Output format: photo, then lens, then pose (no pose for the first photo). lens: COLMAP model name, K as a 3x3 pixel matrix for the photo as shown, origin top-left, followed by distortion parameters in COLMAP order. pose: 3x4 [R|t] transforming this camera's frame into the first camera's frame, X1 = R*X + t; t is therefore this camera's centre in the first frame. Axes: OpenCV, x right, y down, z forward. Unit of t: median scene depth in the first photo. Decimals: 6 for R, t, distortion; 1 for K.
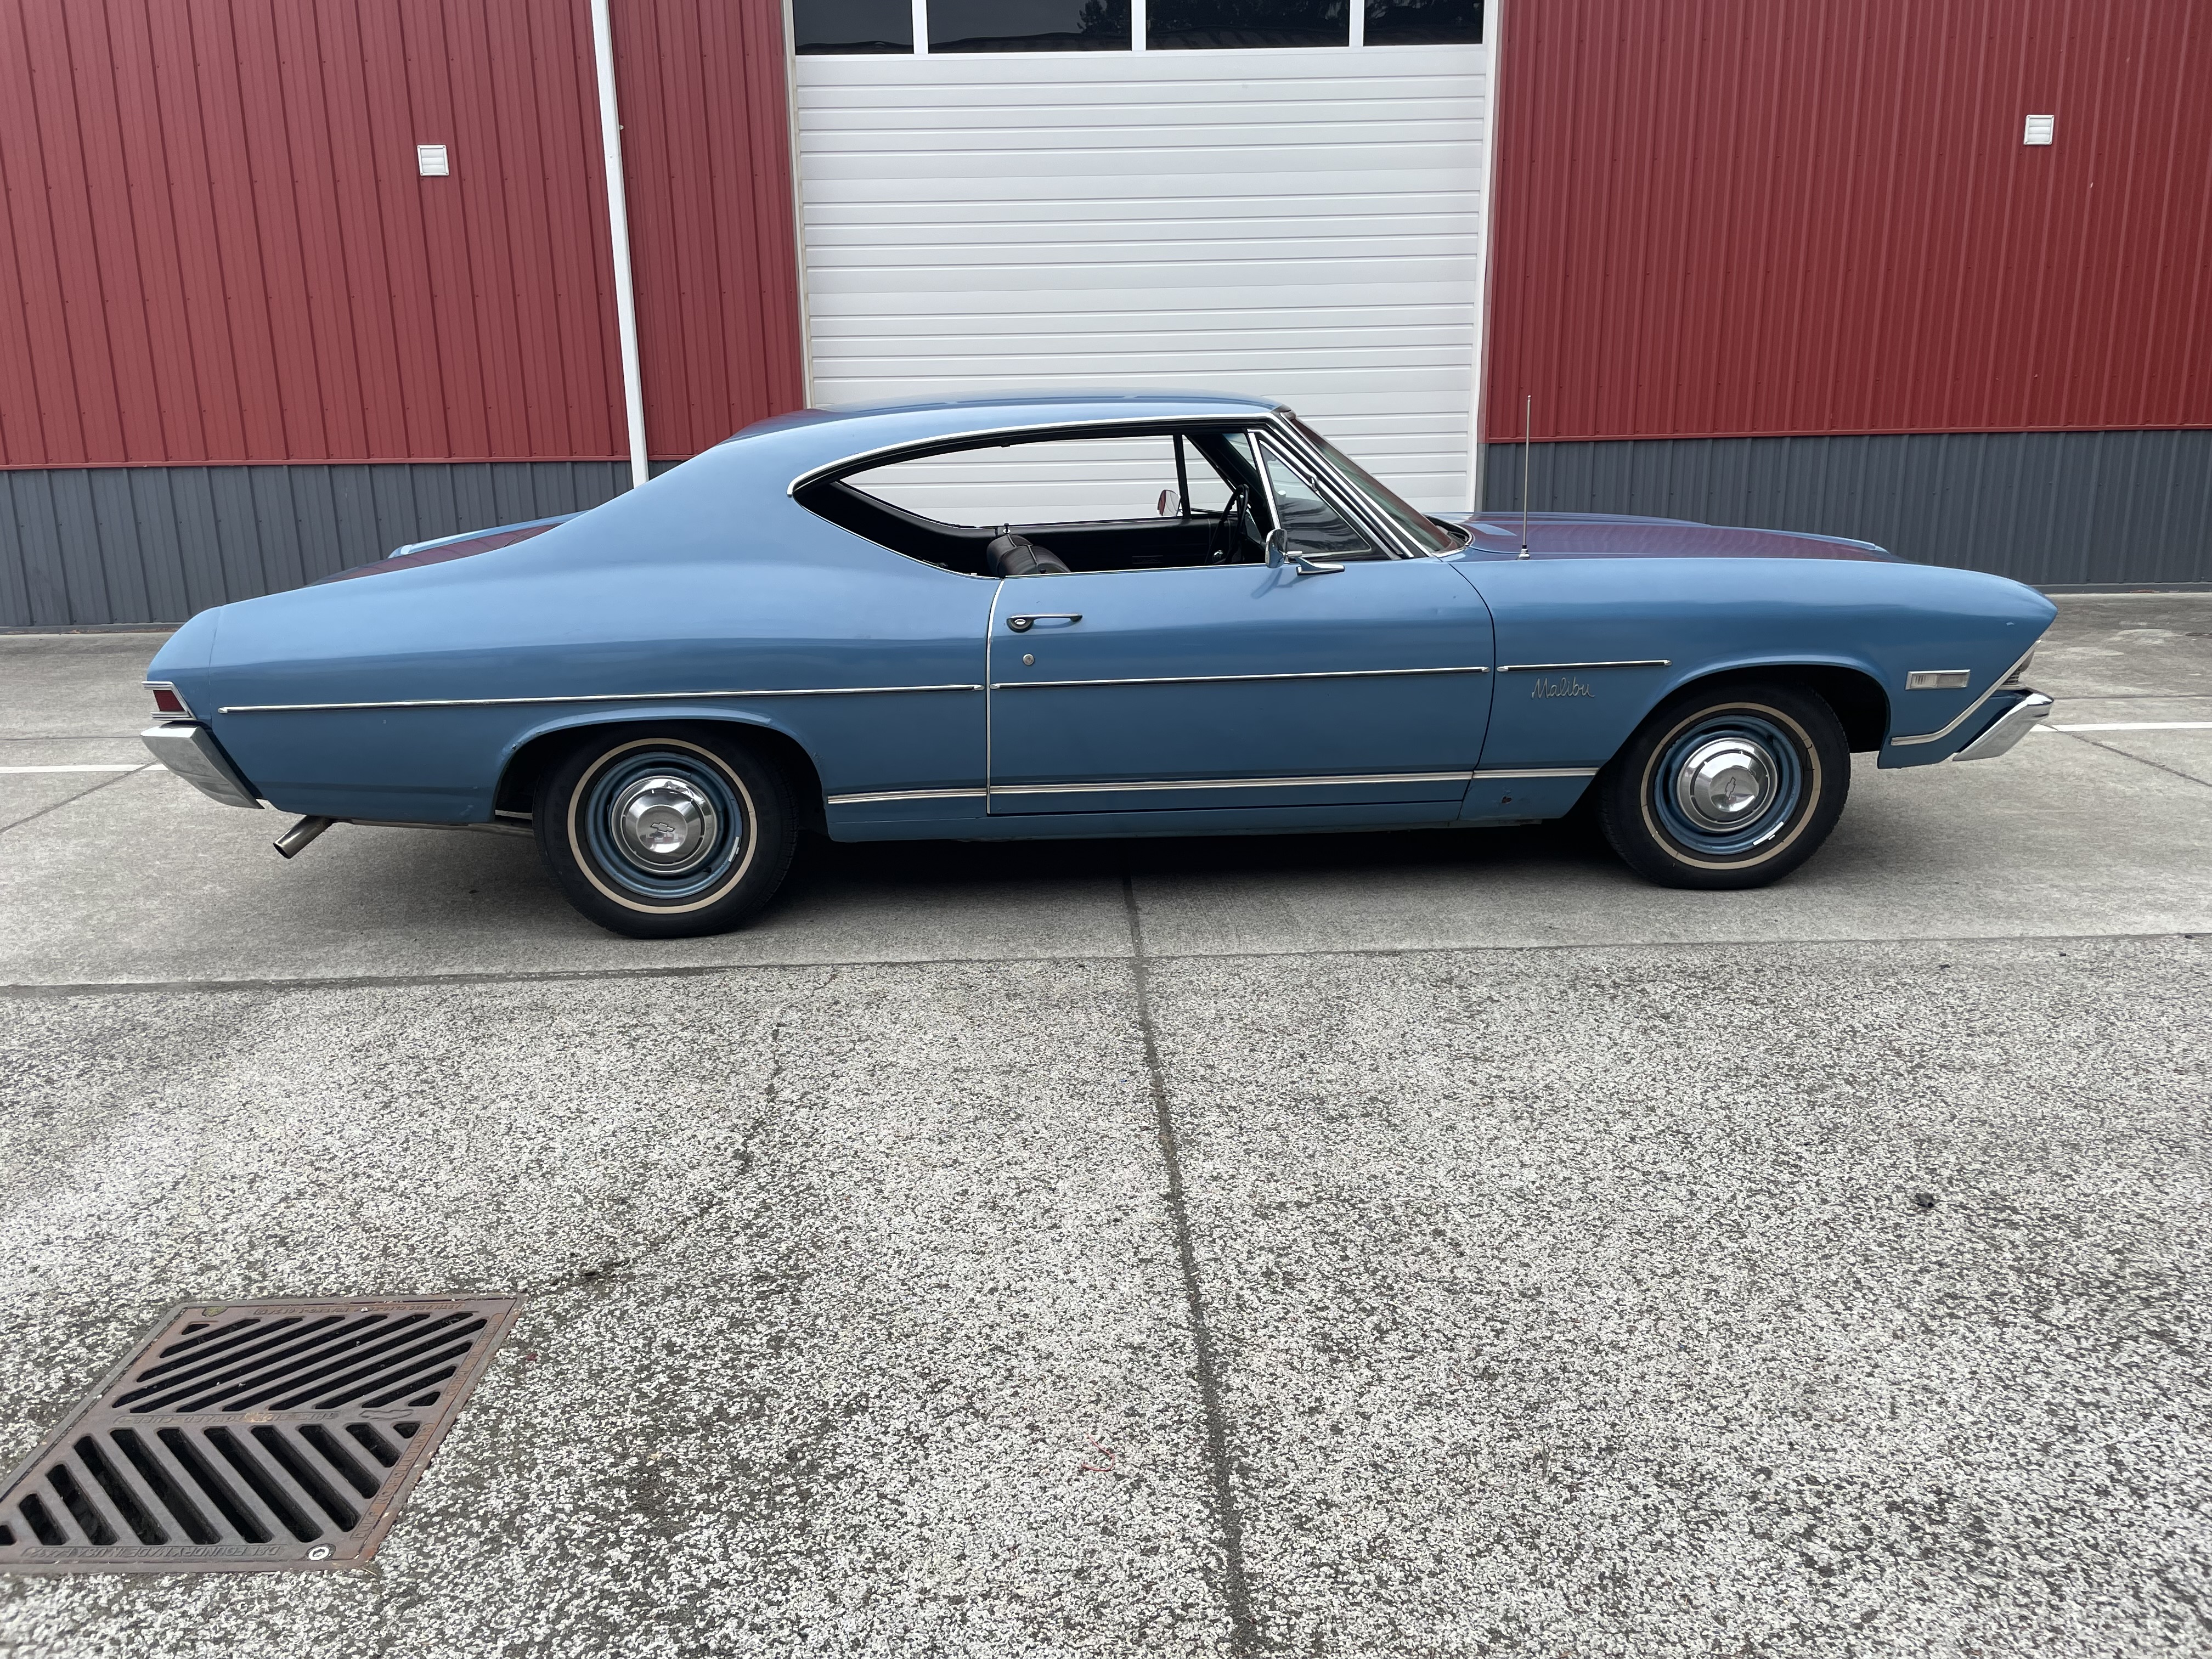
lens RADIAL K [[1680.6, 0, 1098.4], [0, 1680.6, 826.4], [0, 0, 1]] dist [0.092849, -0.137495]
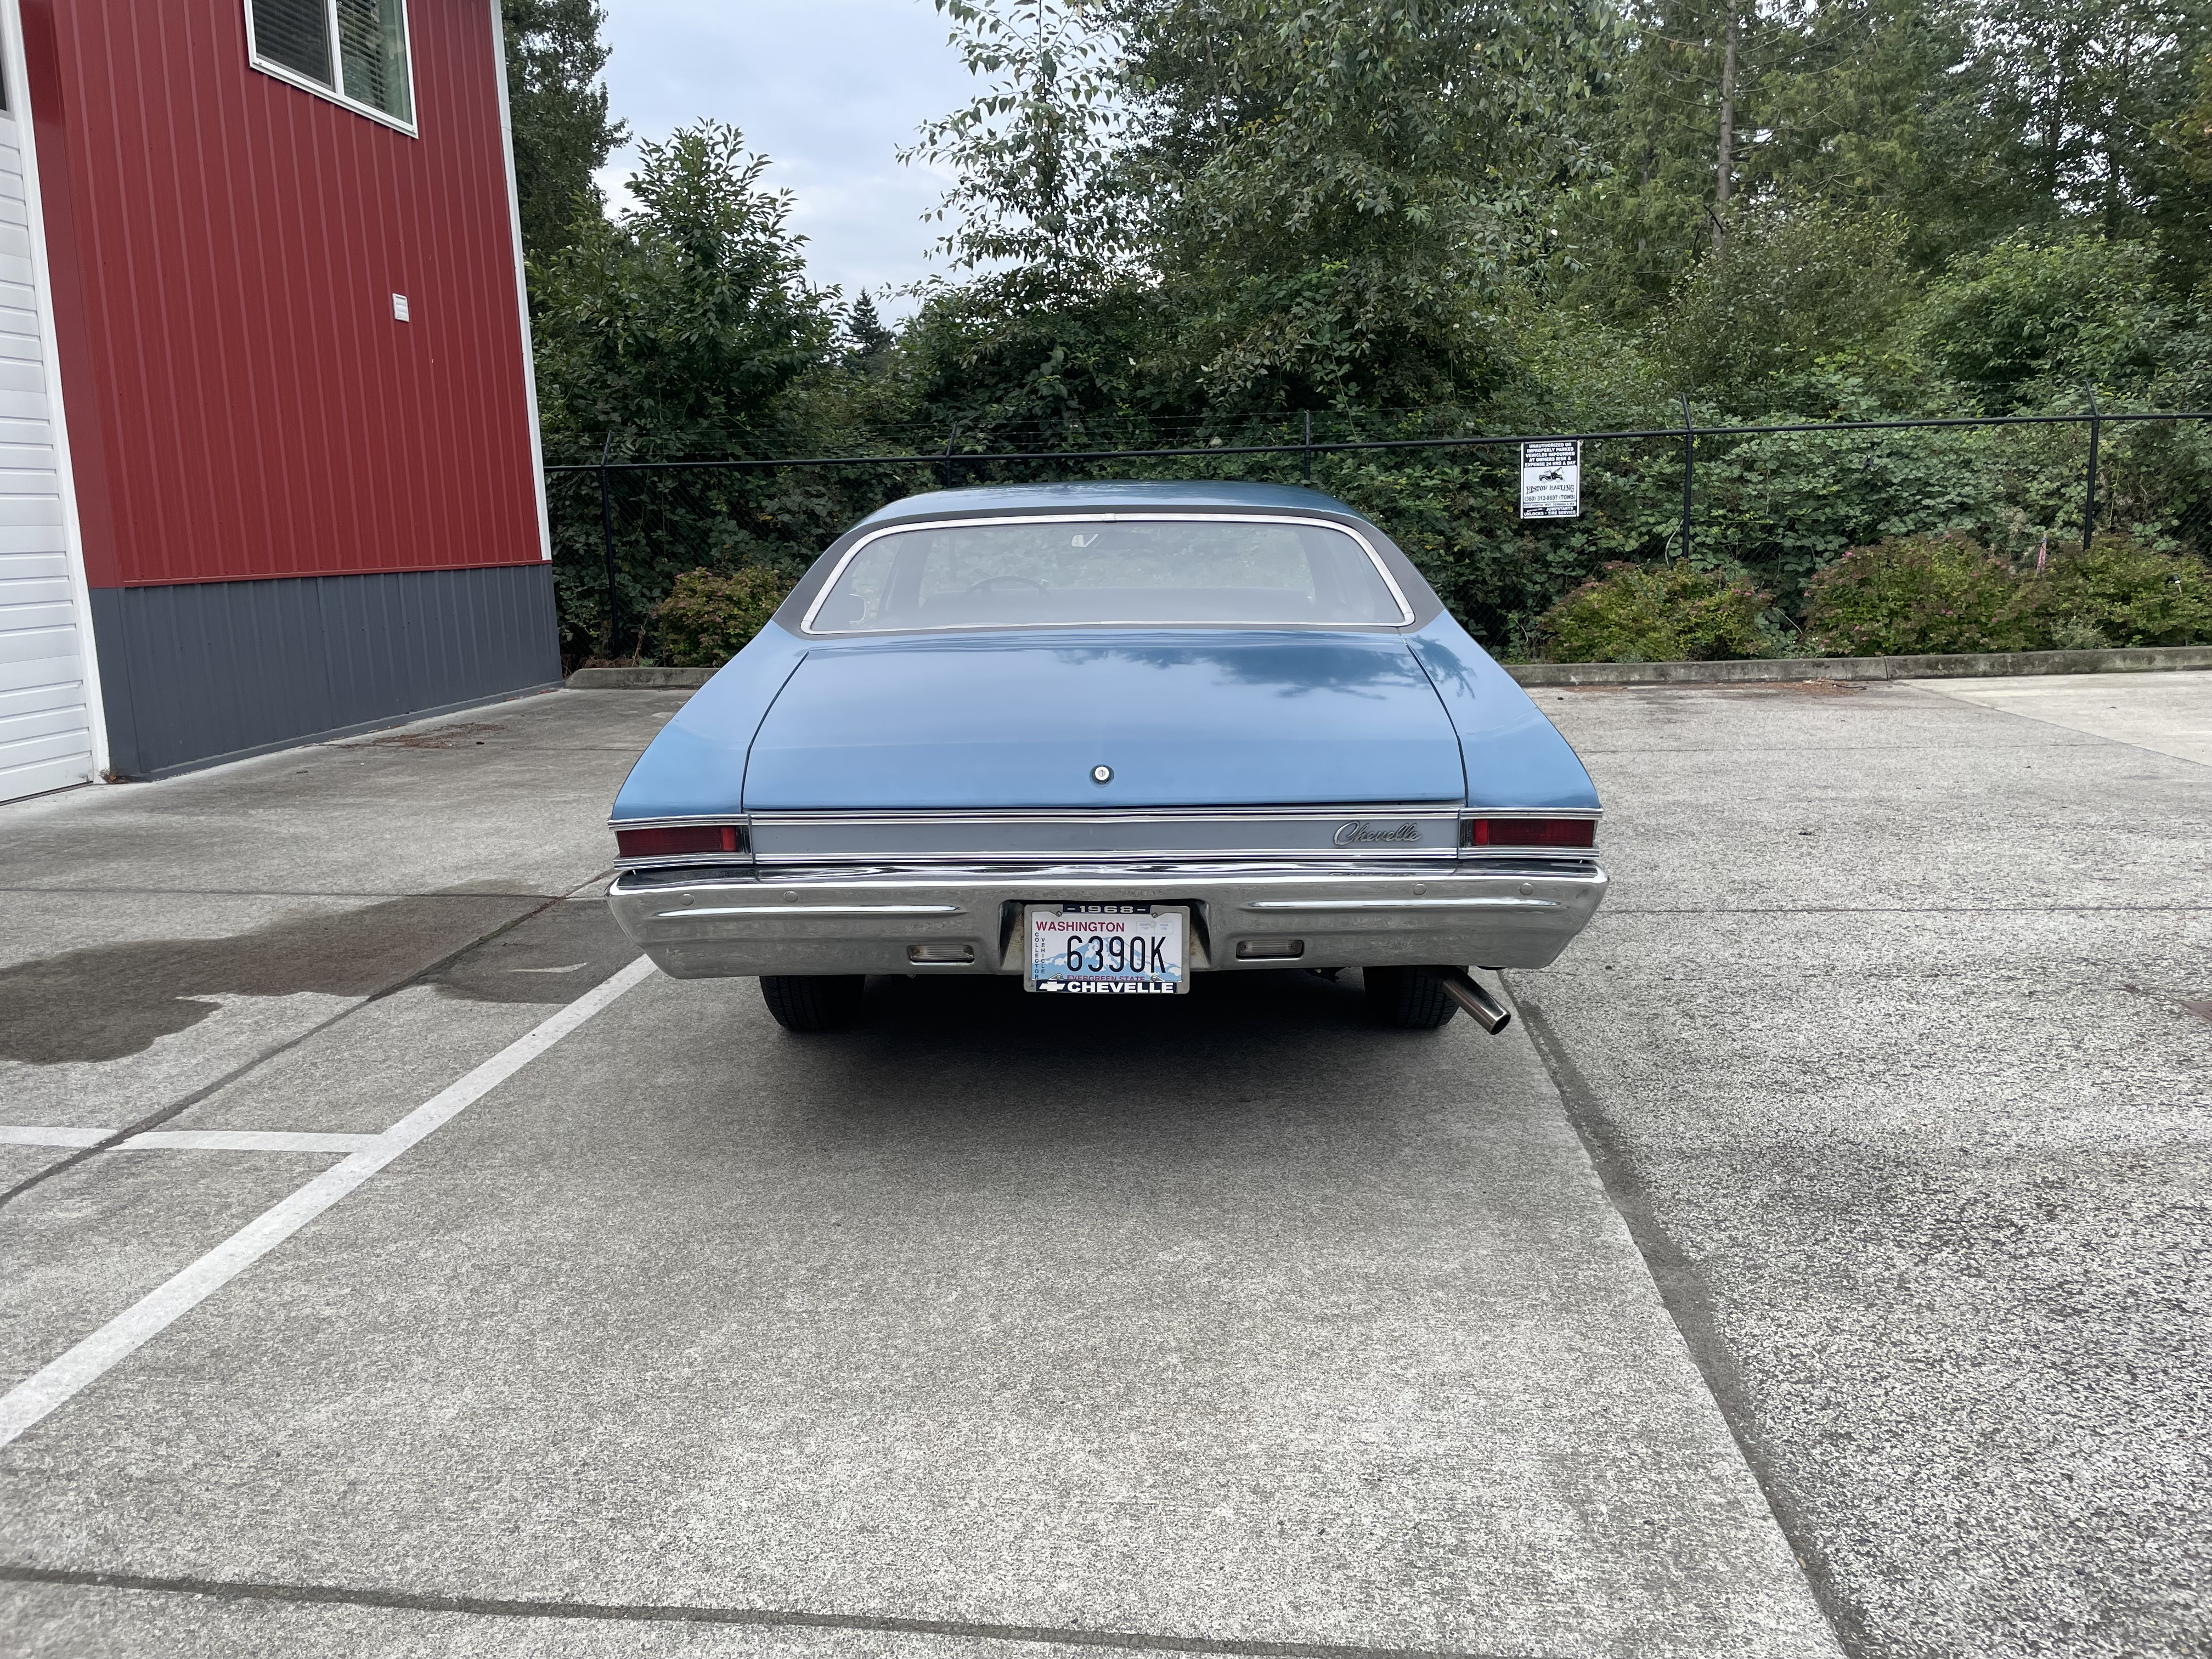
lens RADIAL K [[1662.4, 0, 1093.6], [0, 1662.4, 824.4], [0, 0, 1]] dist [0.074562, -0.101627]
pose [[0.131248, -0.162392, 0.977958, -1.259745], [0.265192, 0.956292, 0.123204, -0.220111], [-0.955221, 0.243176, 0.168577, 1.052520]]
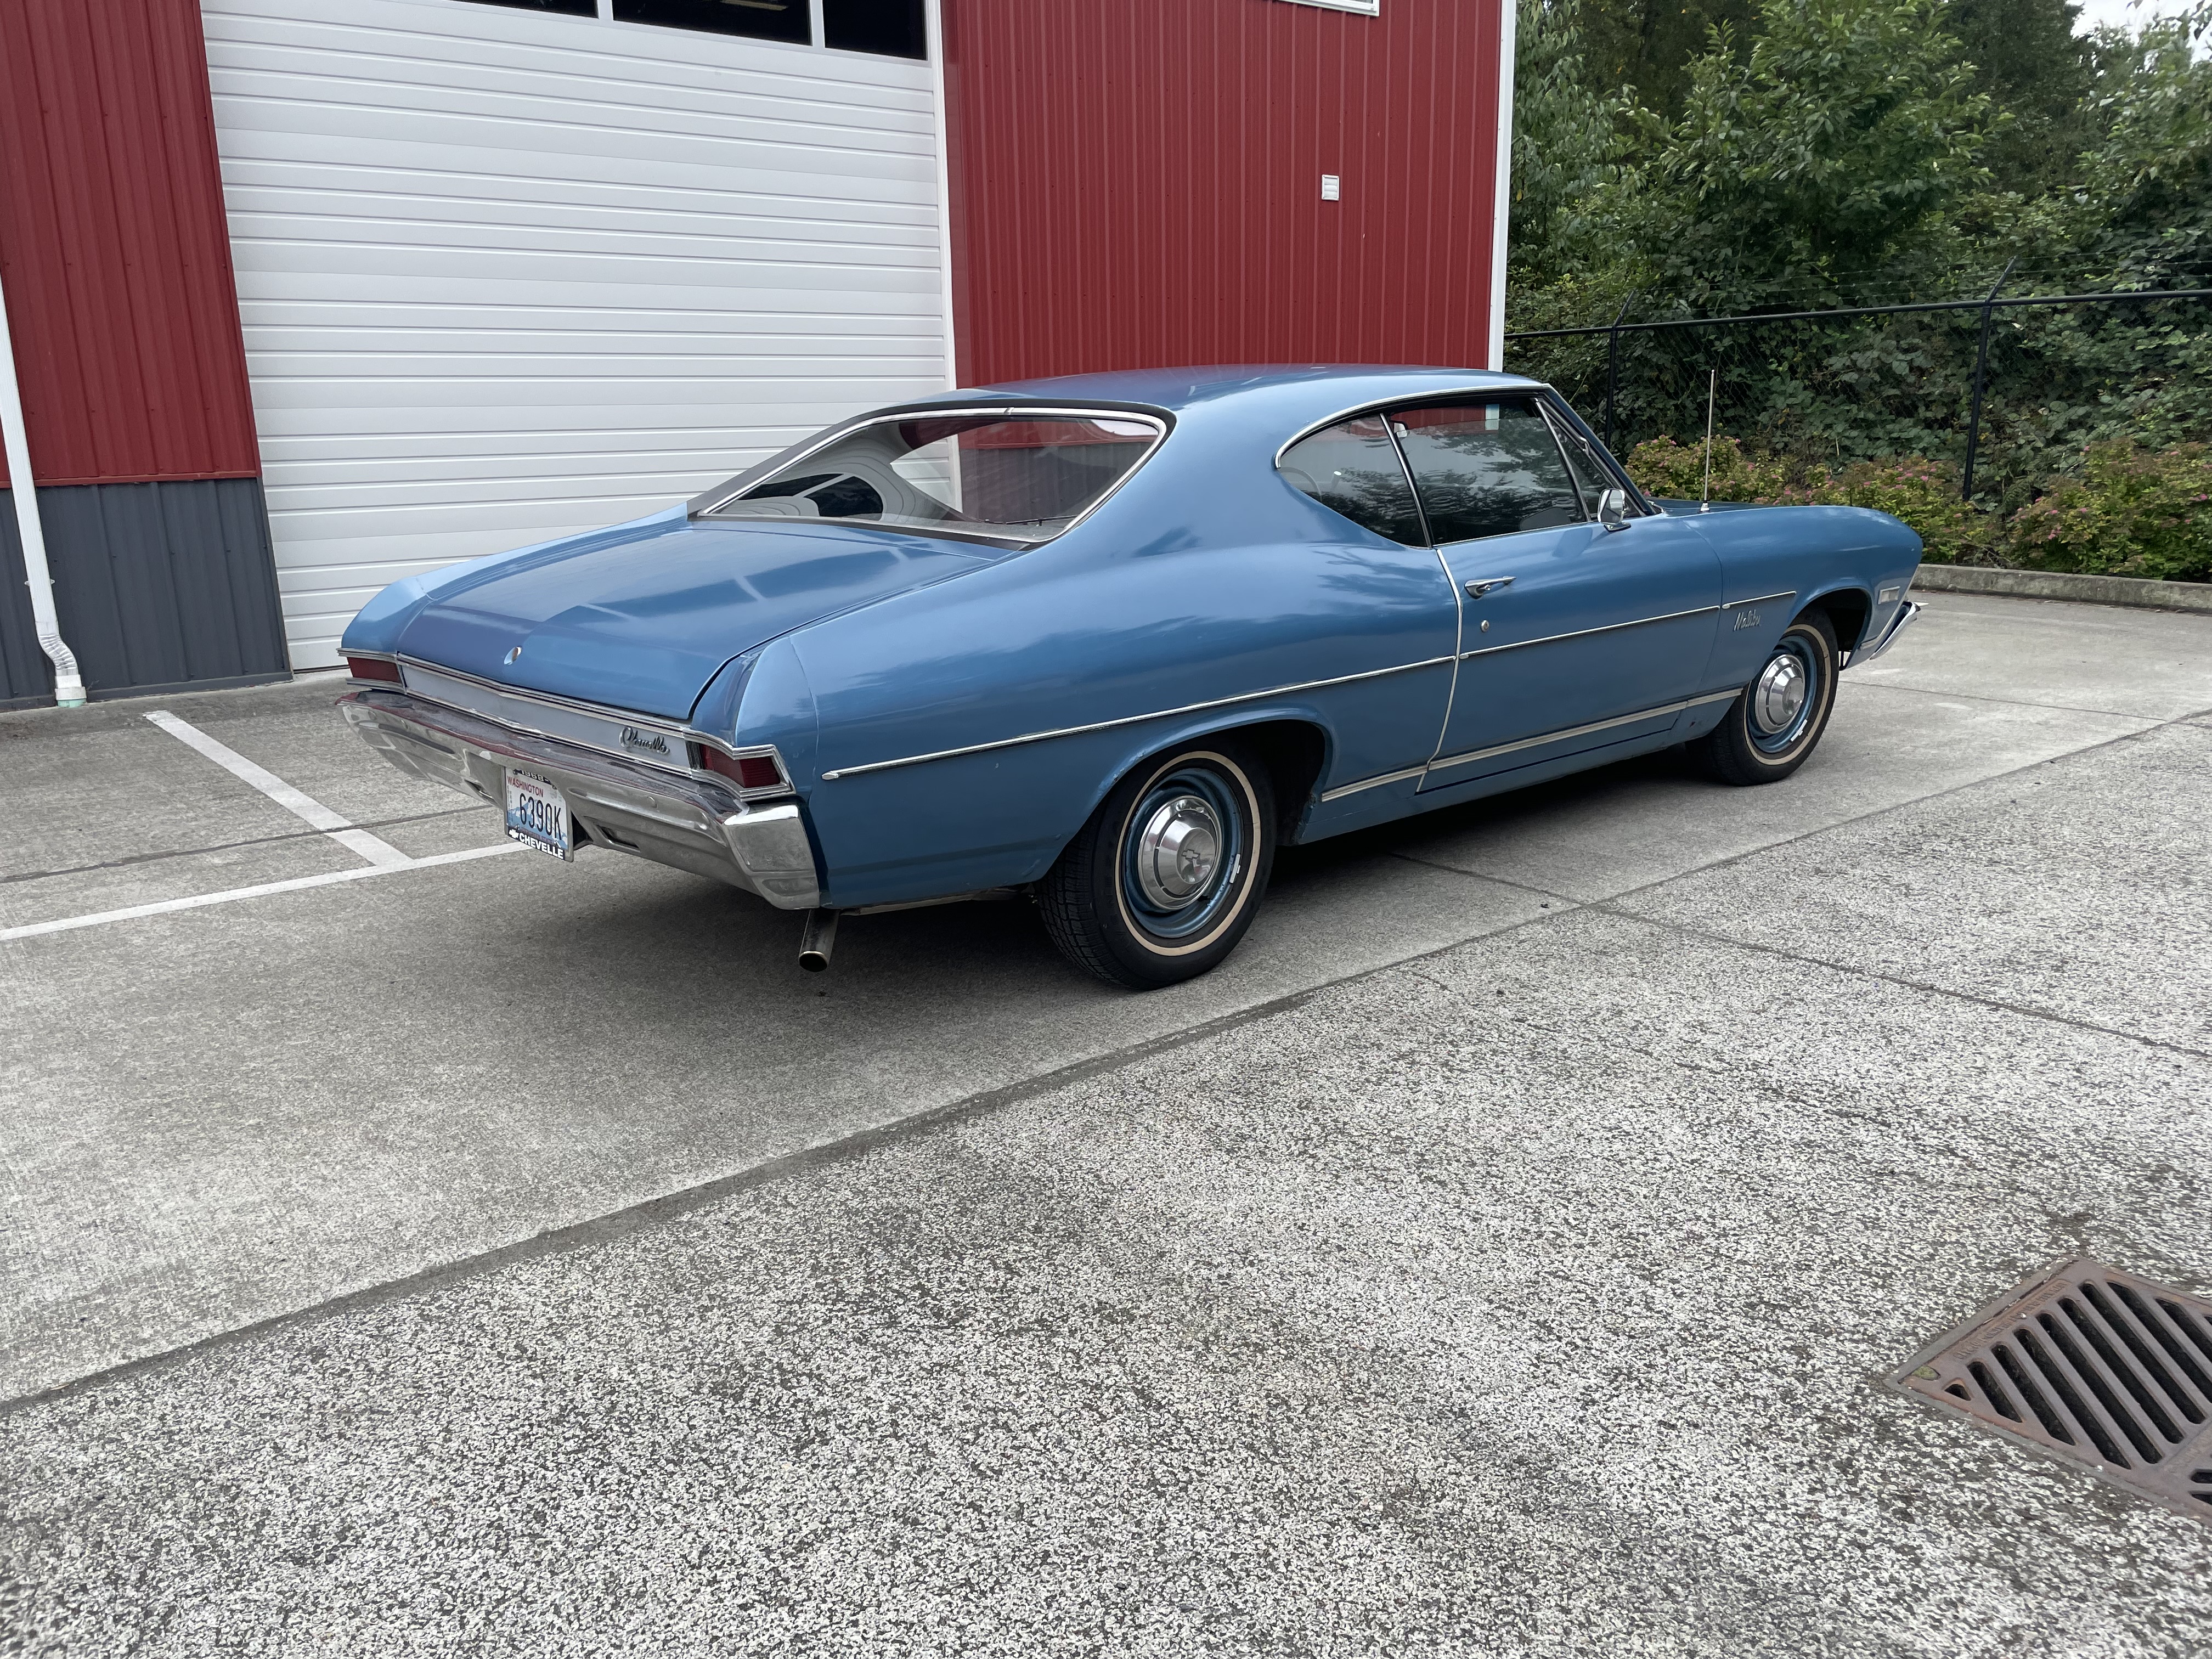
lens RADIAL K [[1680.6, 0, 1098.4], [0, 1680.6, 826.4], [0, 0, 1]] dist [0.092849, -0.137495]
pose [[0.798883, -0.144142, 0.583959, -0.822241], [0.156075, 0.987284, 0.030180, -0.048290], [-0.580884, 0.067031, 0.811222, 0.332007]]
